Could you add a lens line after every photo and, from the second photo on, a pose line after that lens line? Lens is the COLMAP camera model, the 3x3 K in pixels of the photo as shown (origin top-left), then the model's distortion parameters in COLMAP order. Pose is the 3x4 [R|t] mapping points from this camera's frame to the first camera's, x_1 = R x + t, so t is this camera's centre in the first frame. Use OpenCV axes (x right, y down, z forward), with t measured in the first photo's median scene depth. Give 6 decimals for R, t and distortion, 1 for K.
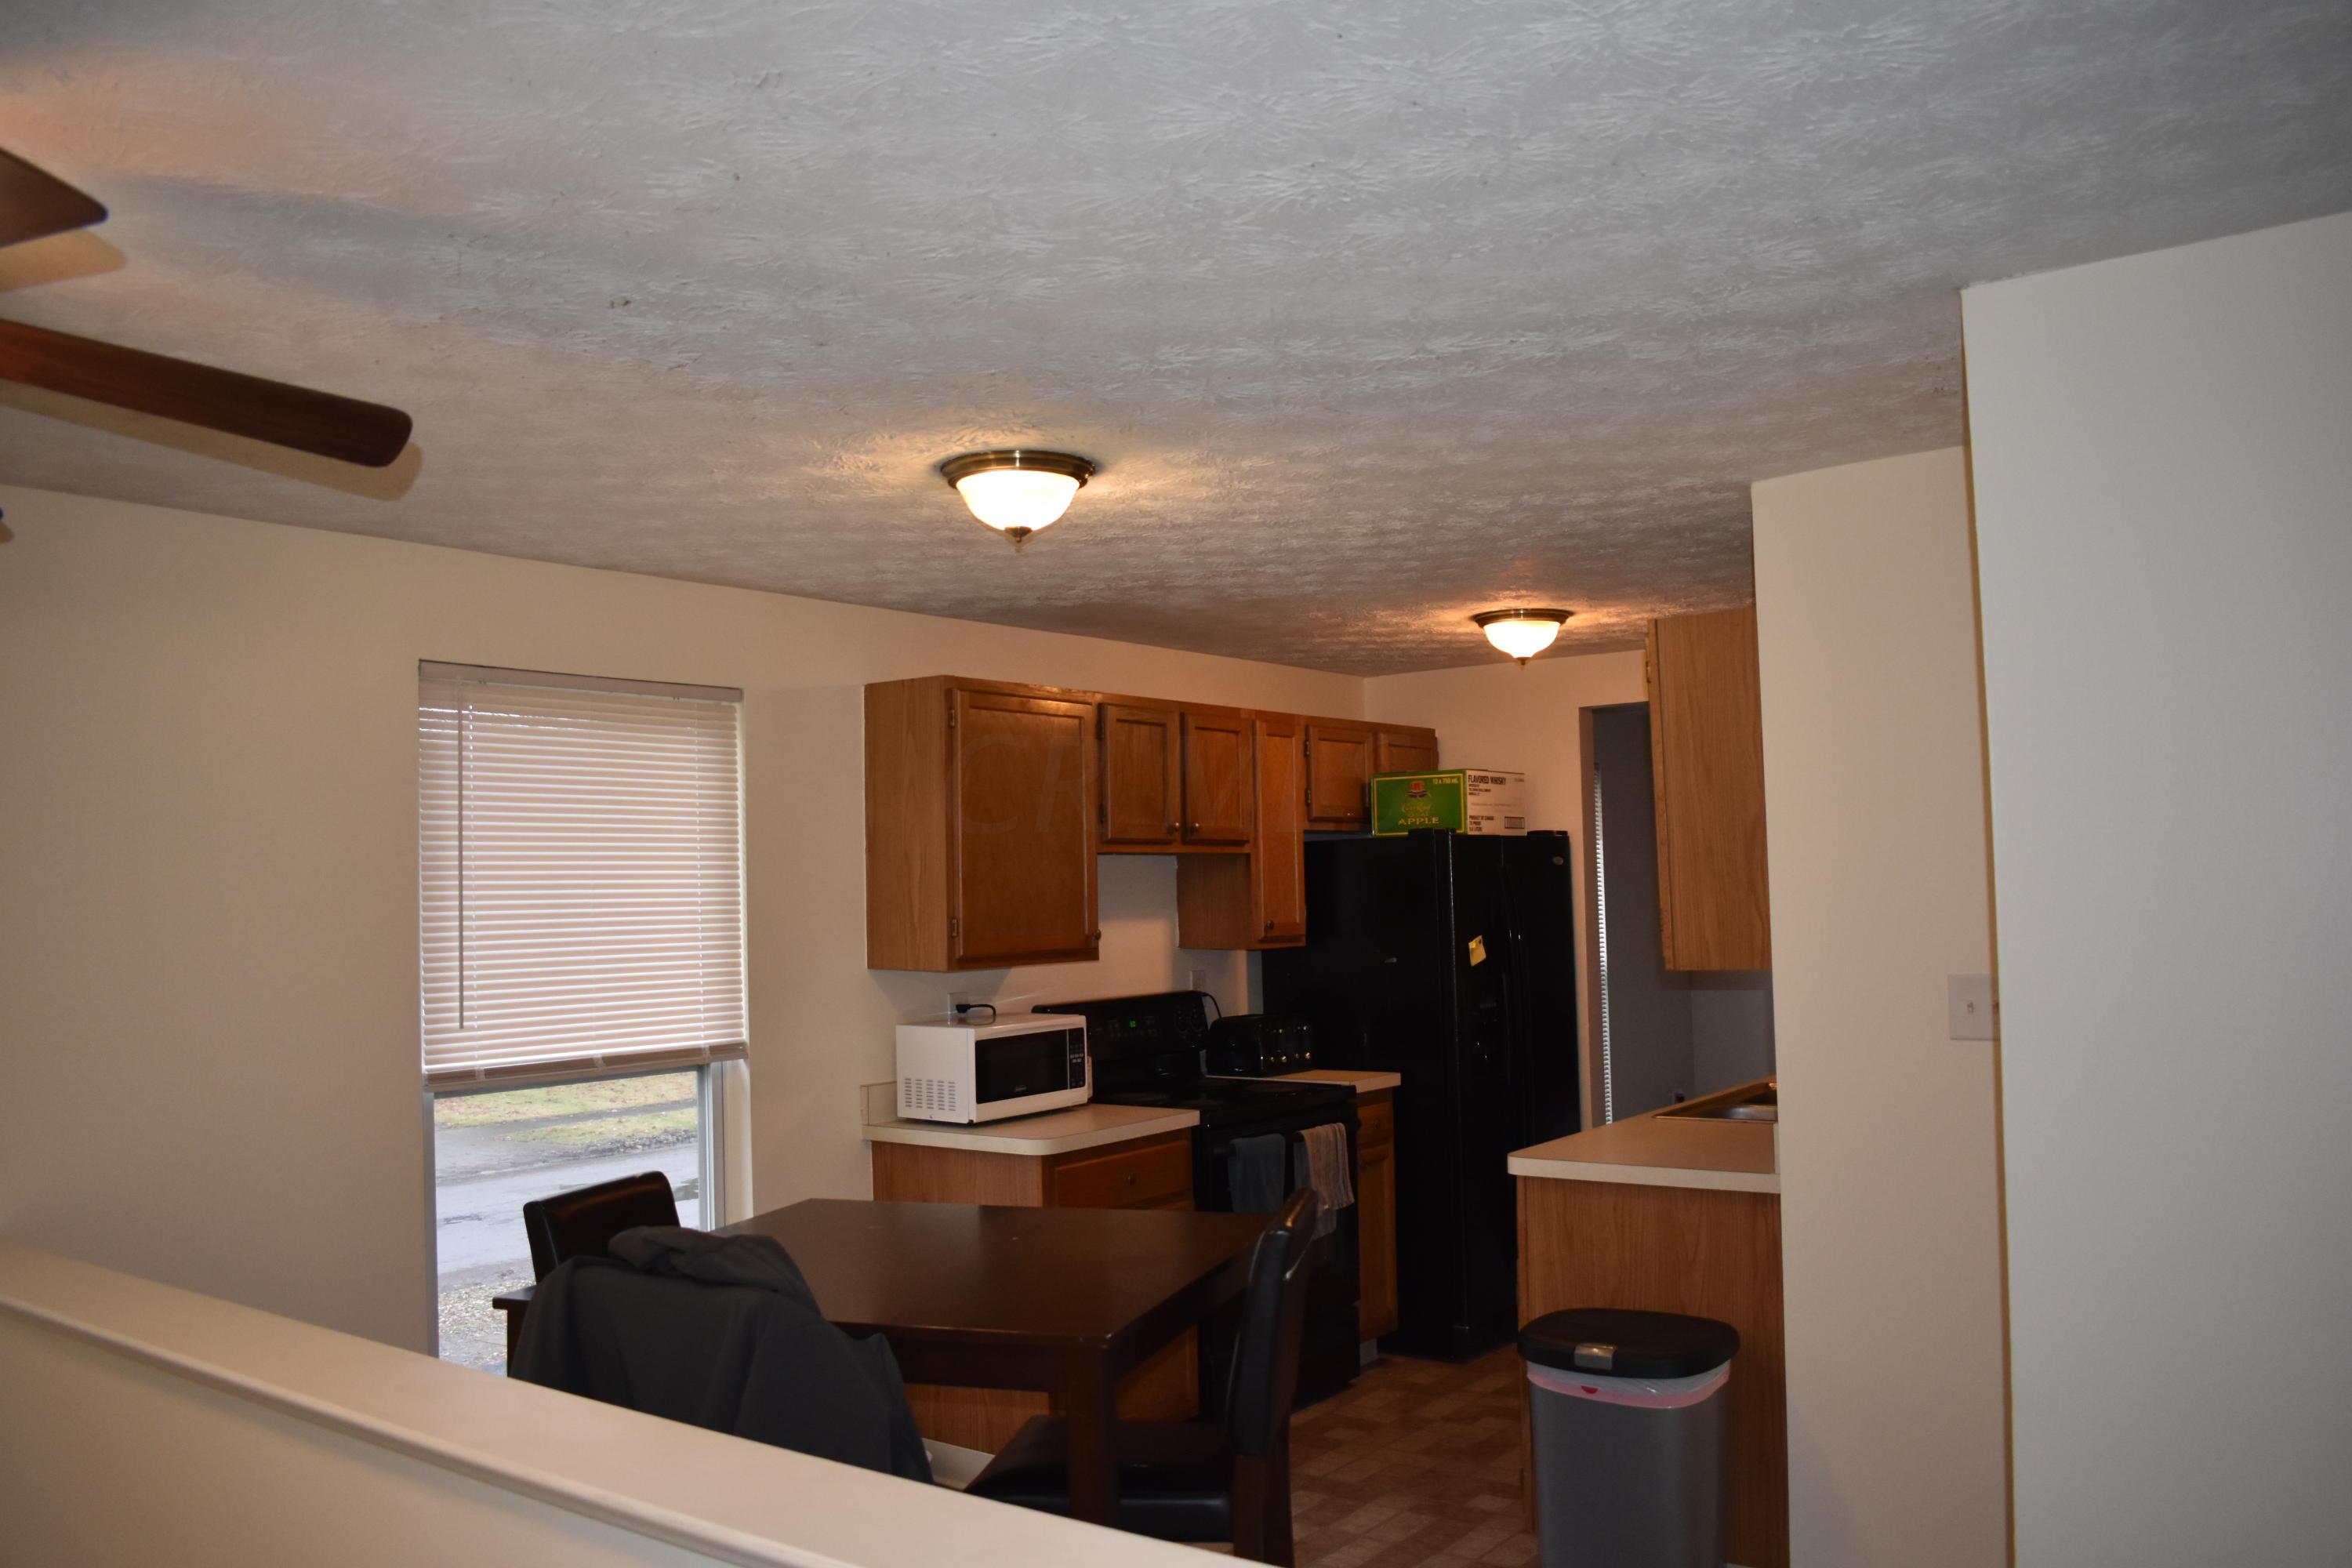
lens RADIAL K [[1845.7, 0, 1176.2], [0, 1845.7, 787.3], [0, 0, 1]] dist [-0.100455, -0.000920]
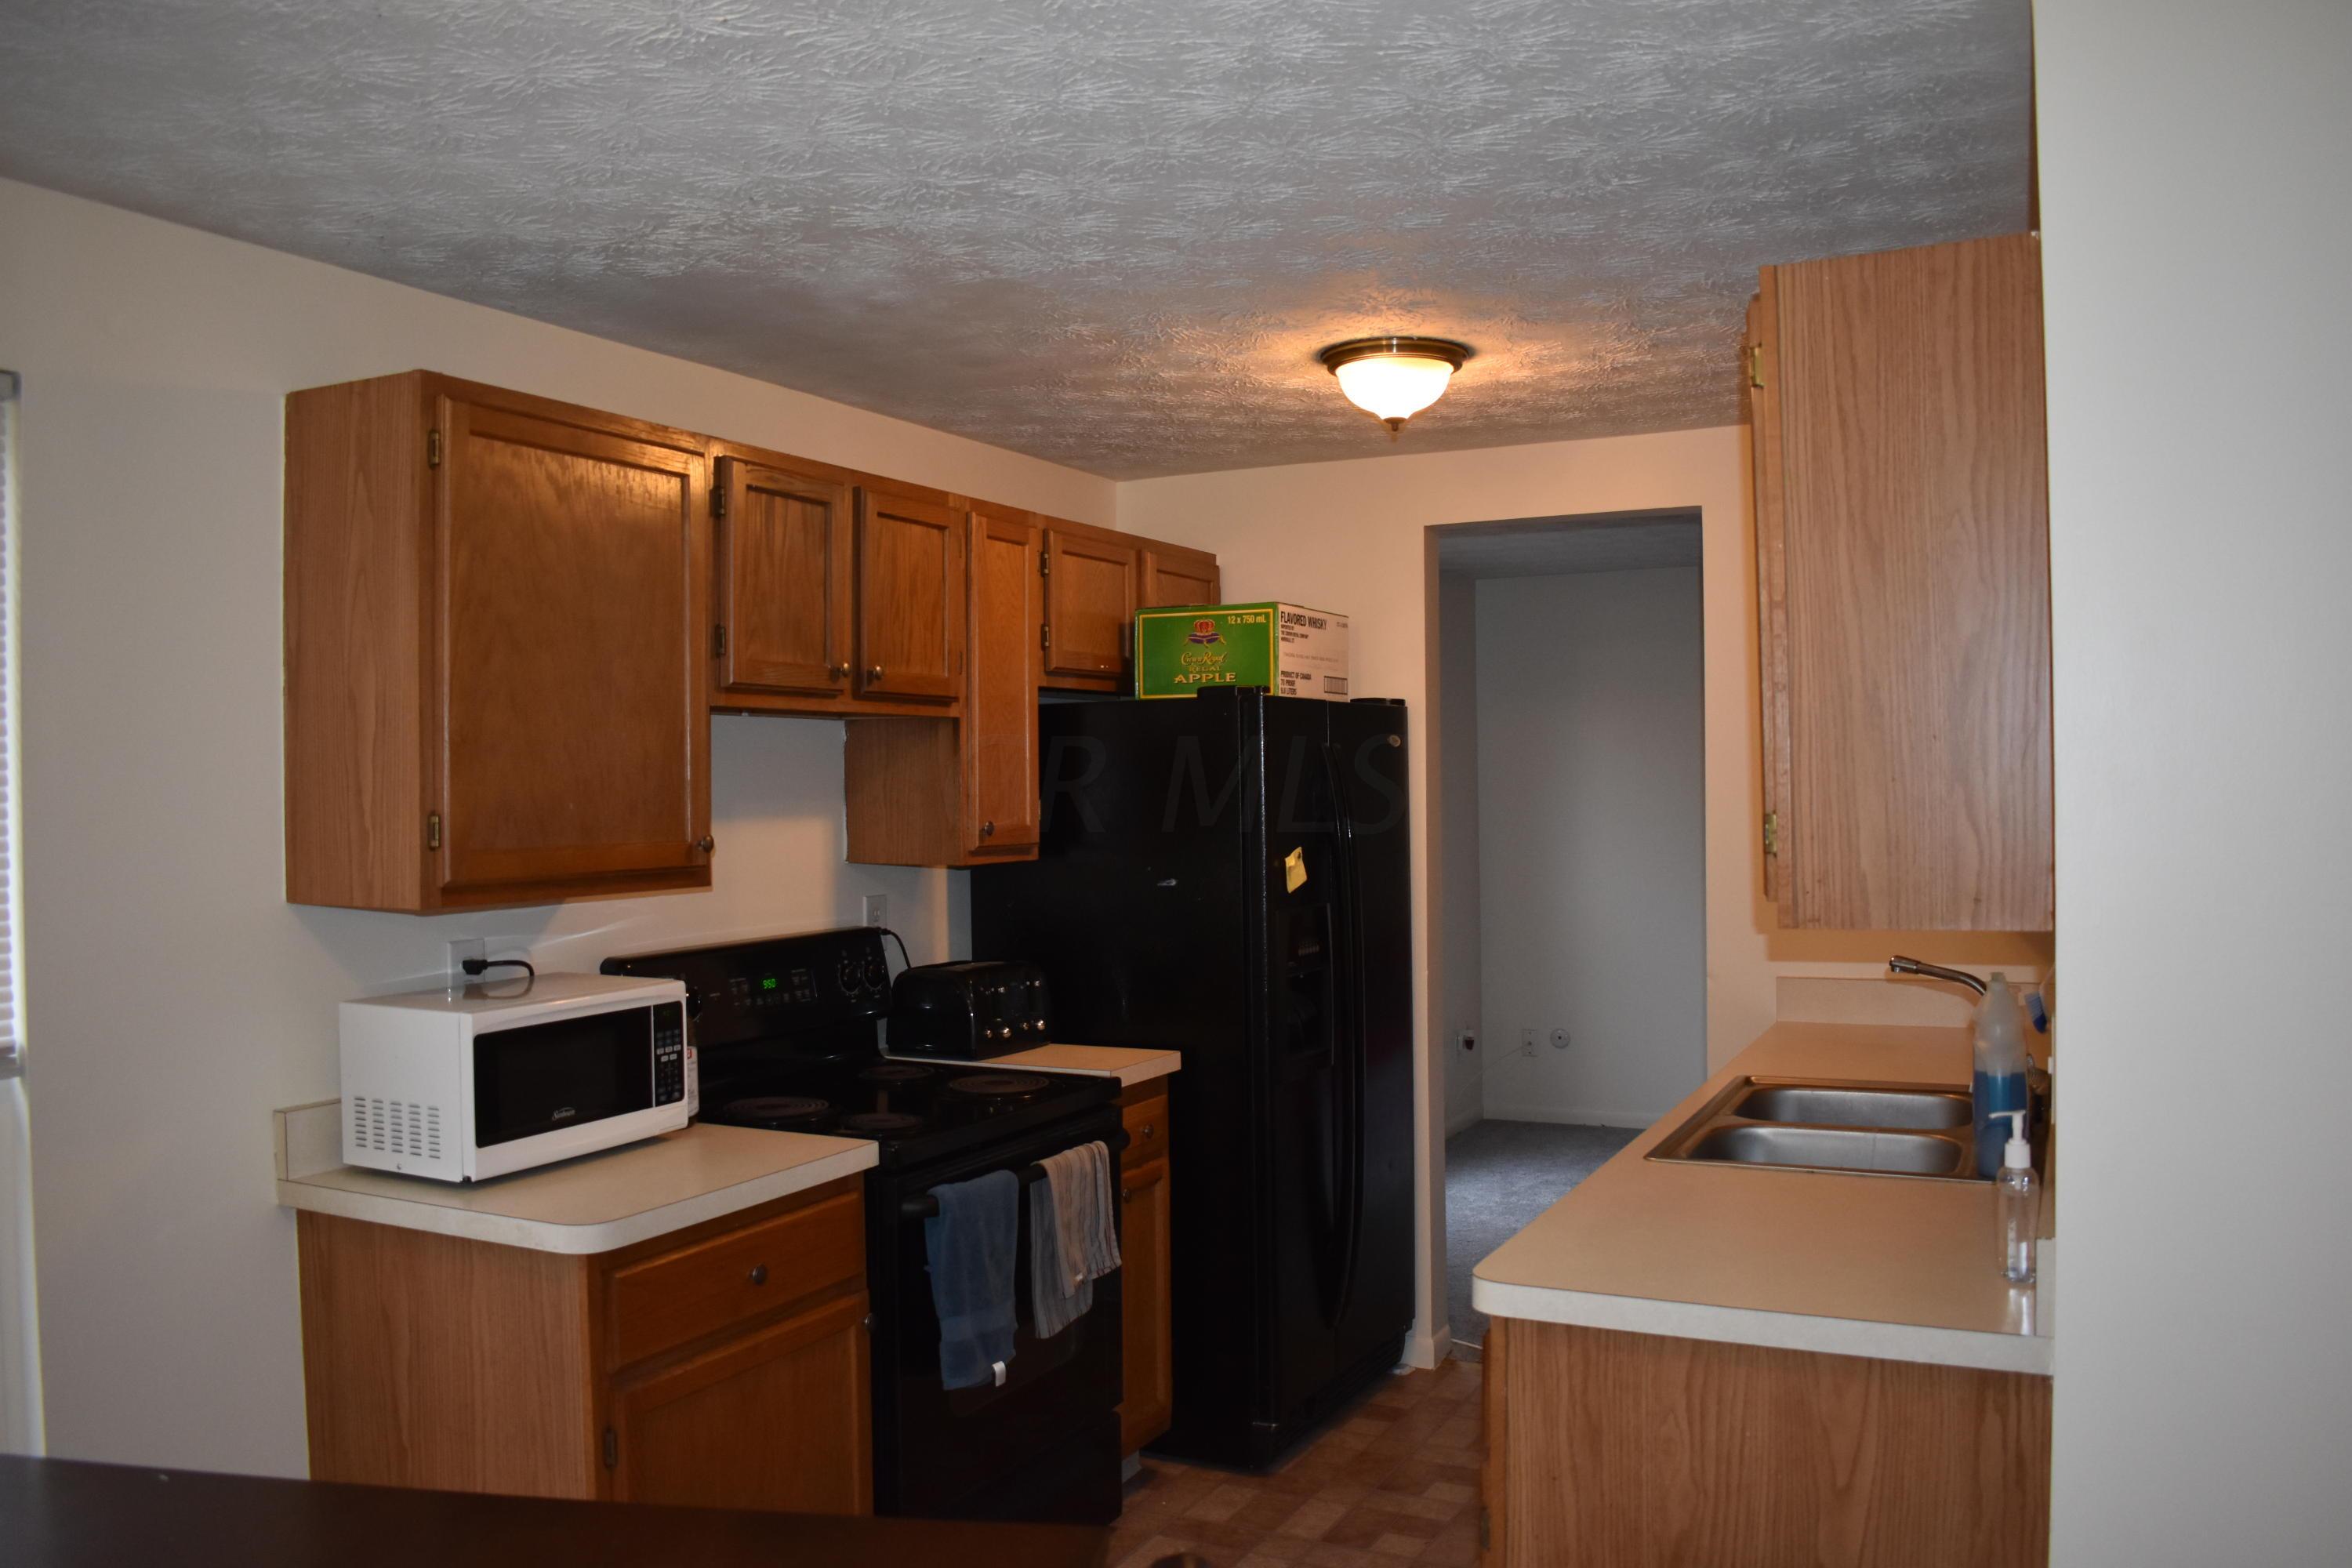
lens RADIAL K [[1845.7, 0, 1176.8], [0, 1845.7, 777.8], [0, 0, 1]] dist [-0.100455, -0.000920]
pose [[0.984254, 0.013008, 0.176279, 0.001605], [-0.022020, 0.998543, 0.049259, 0.025873], [-0.175382, -0.052365, 0.983107, 0.389146]]
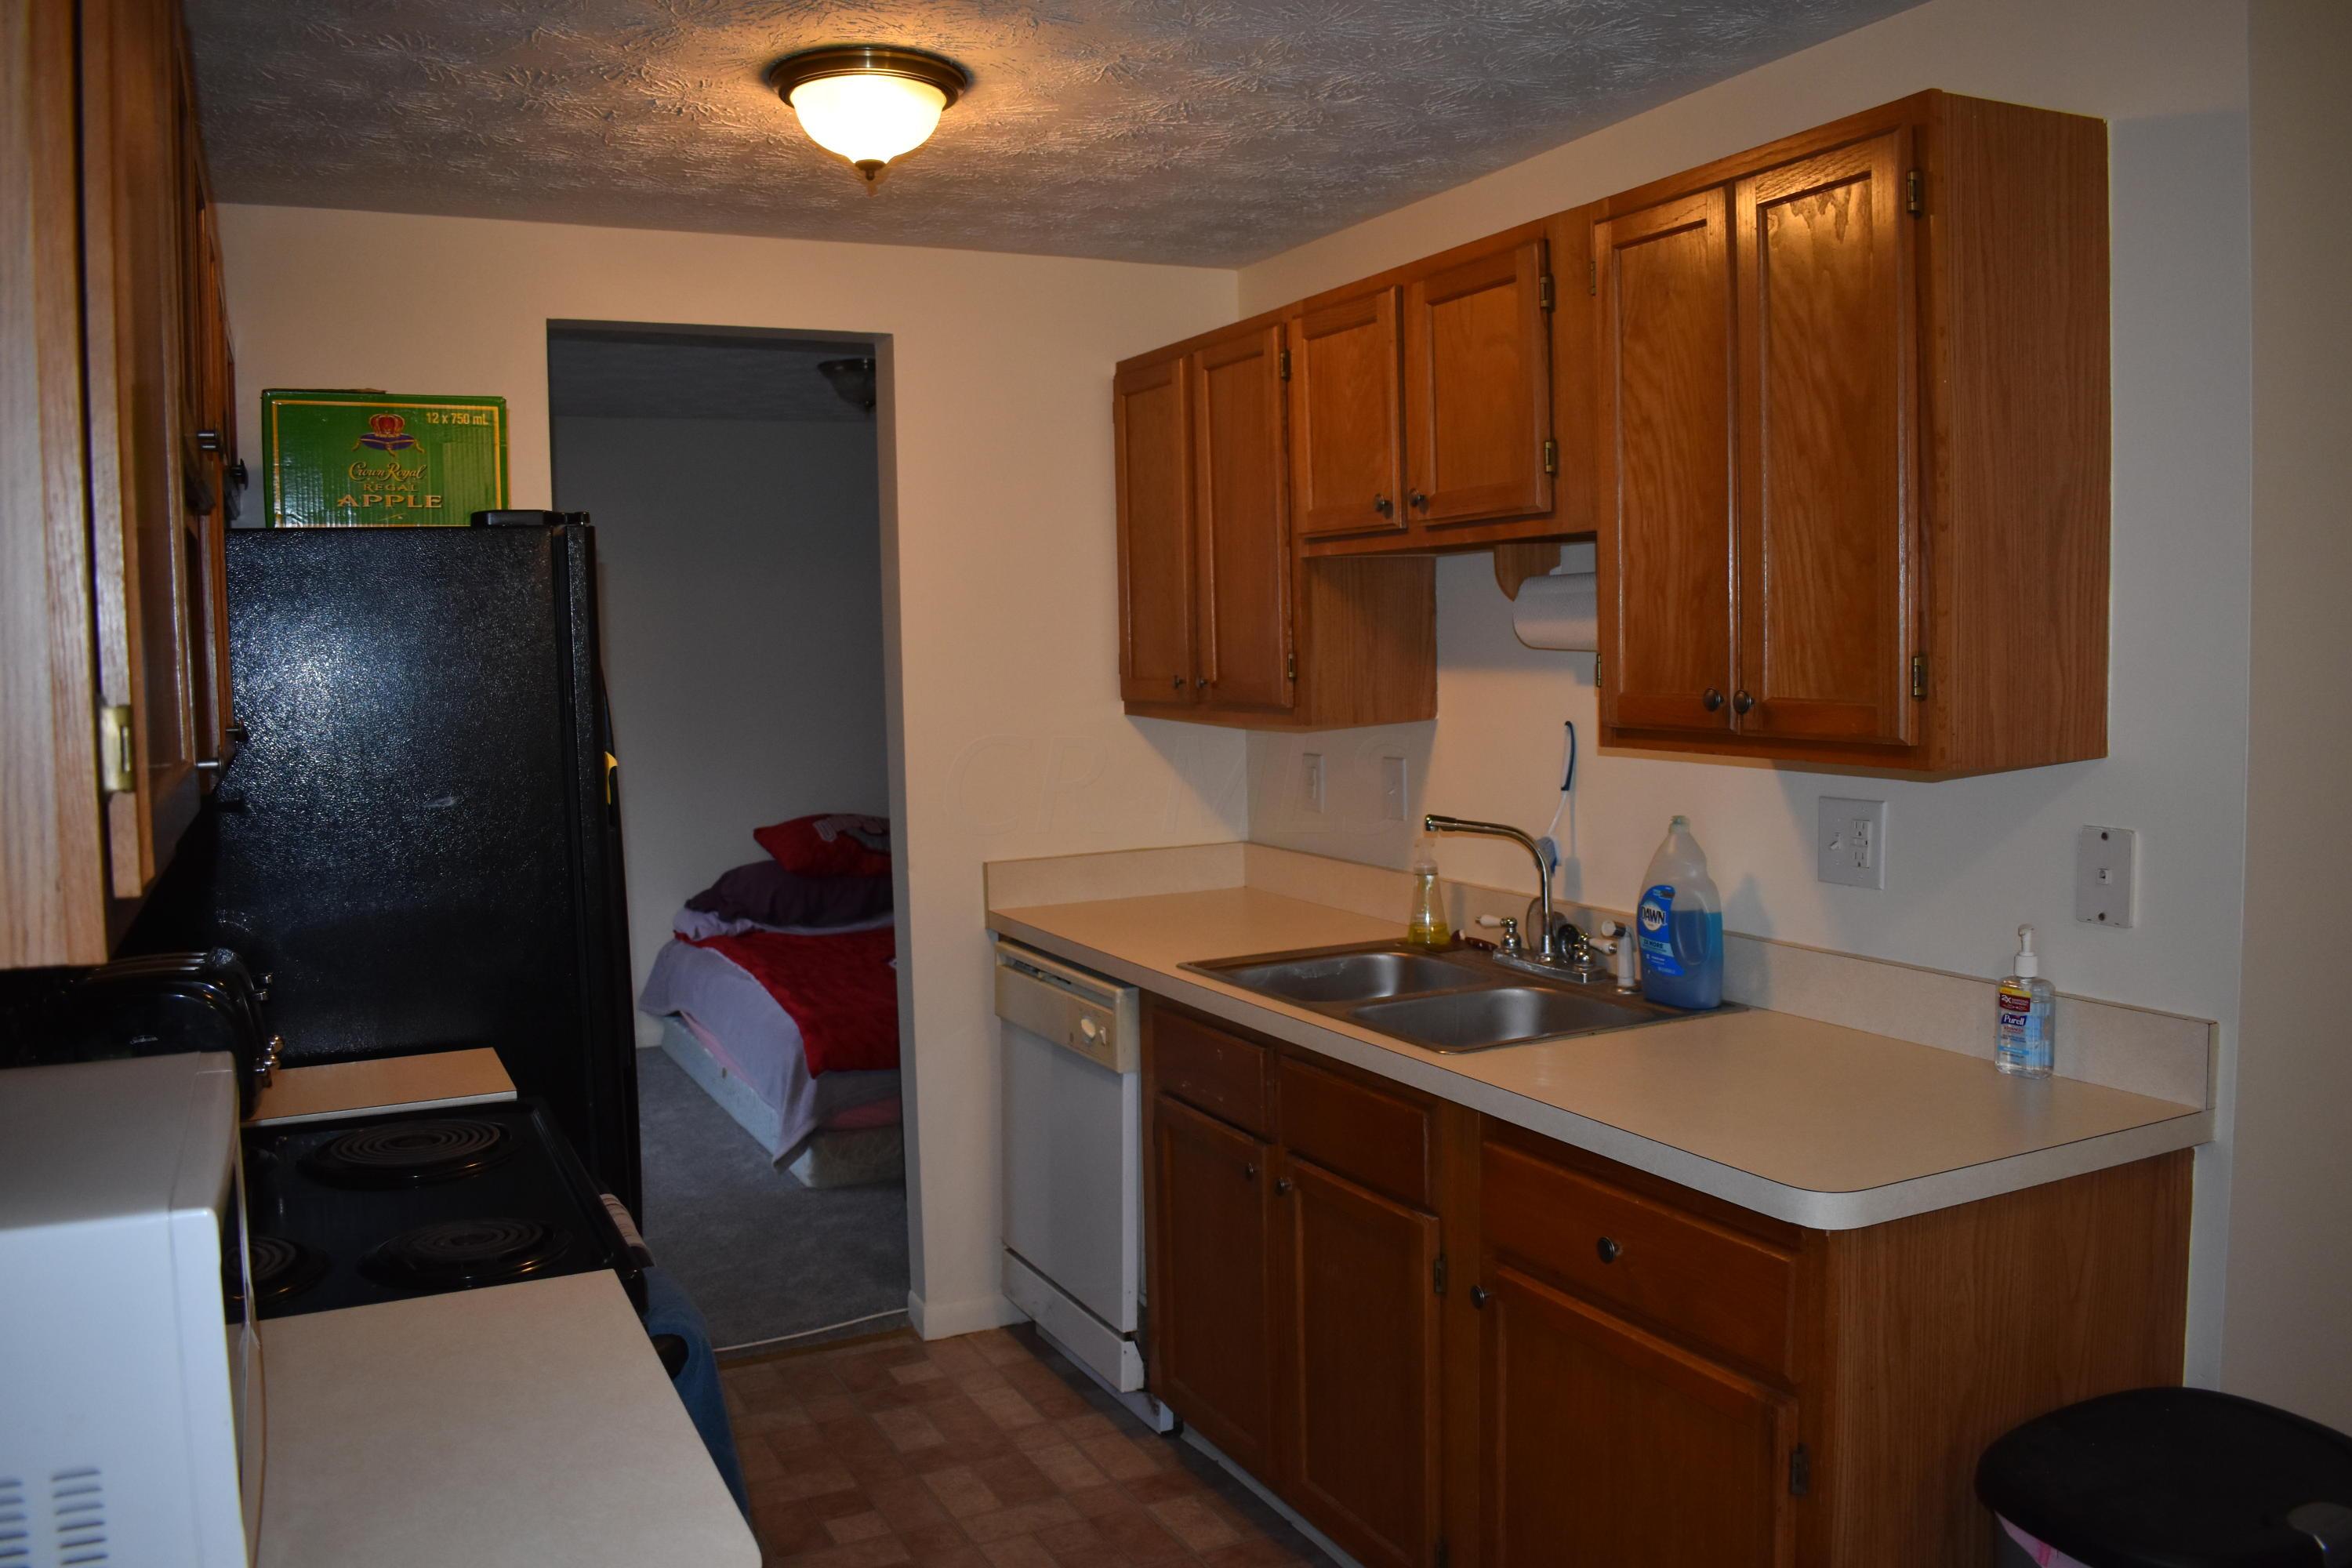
lens RADIAL K [[1845.7, 0, 1179.2], [0, 1845.7, 796.2], [0, 0, 1]] dist [-0.100455, -0.000920]
pose [[0.450848, -0.057427, 0.890751, -0.220785], [-0.040287, 0.995602, 0.084578, 0.054248], [-0.891691, -0.074017, 0.446552, 0.728440]]
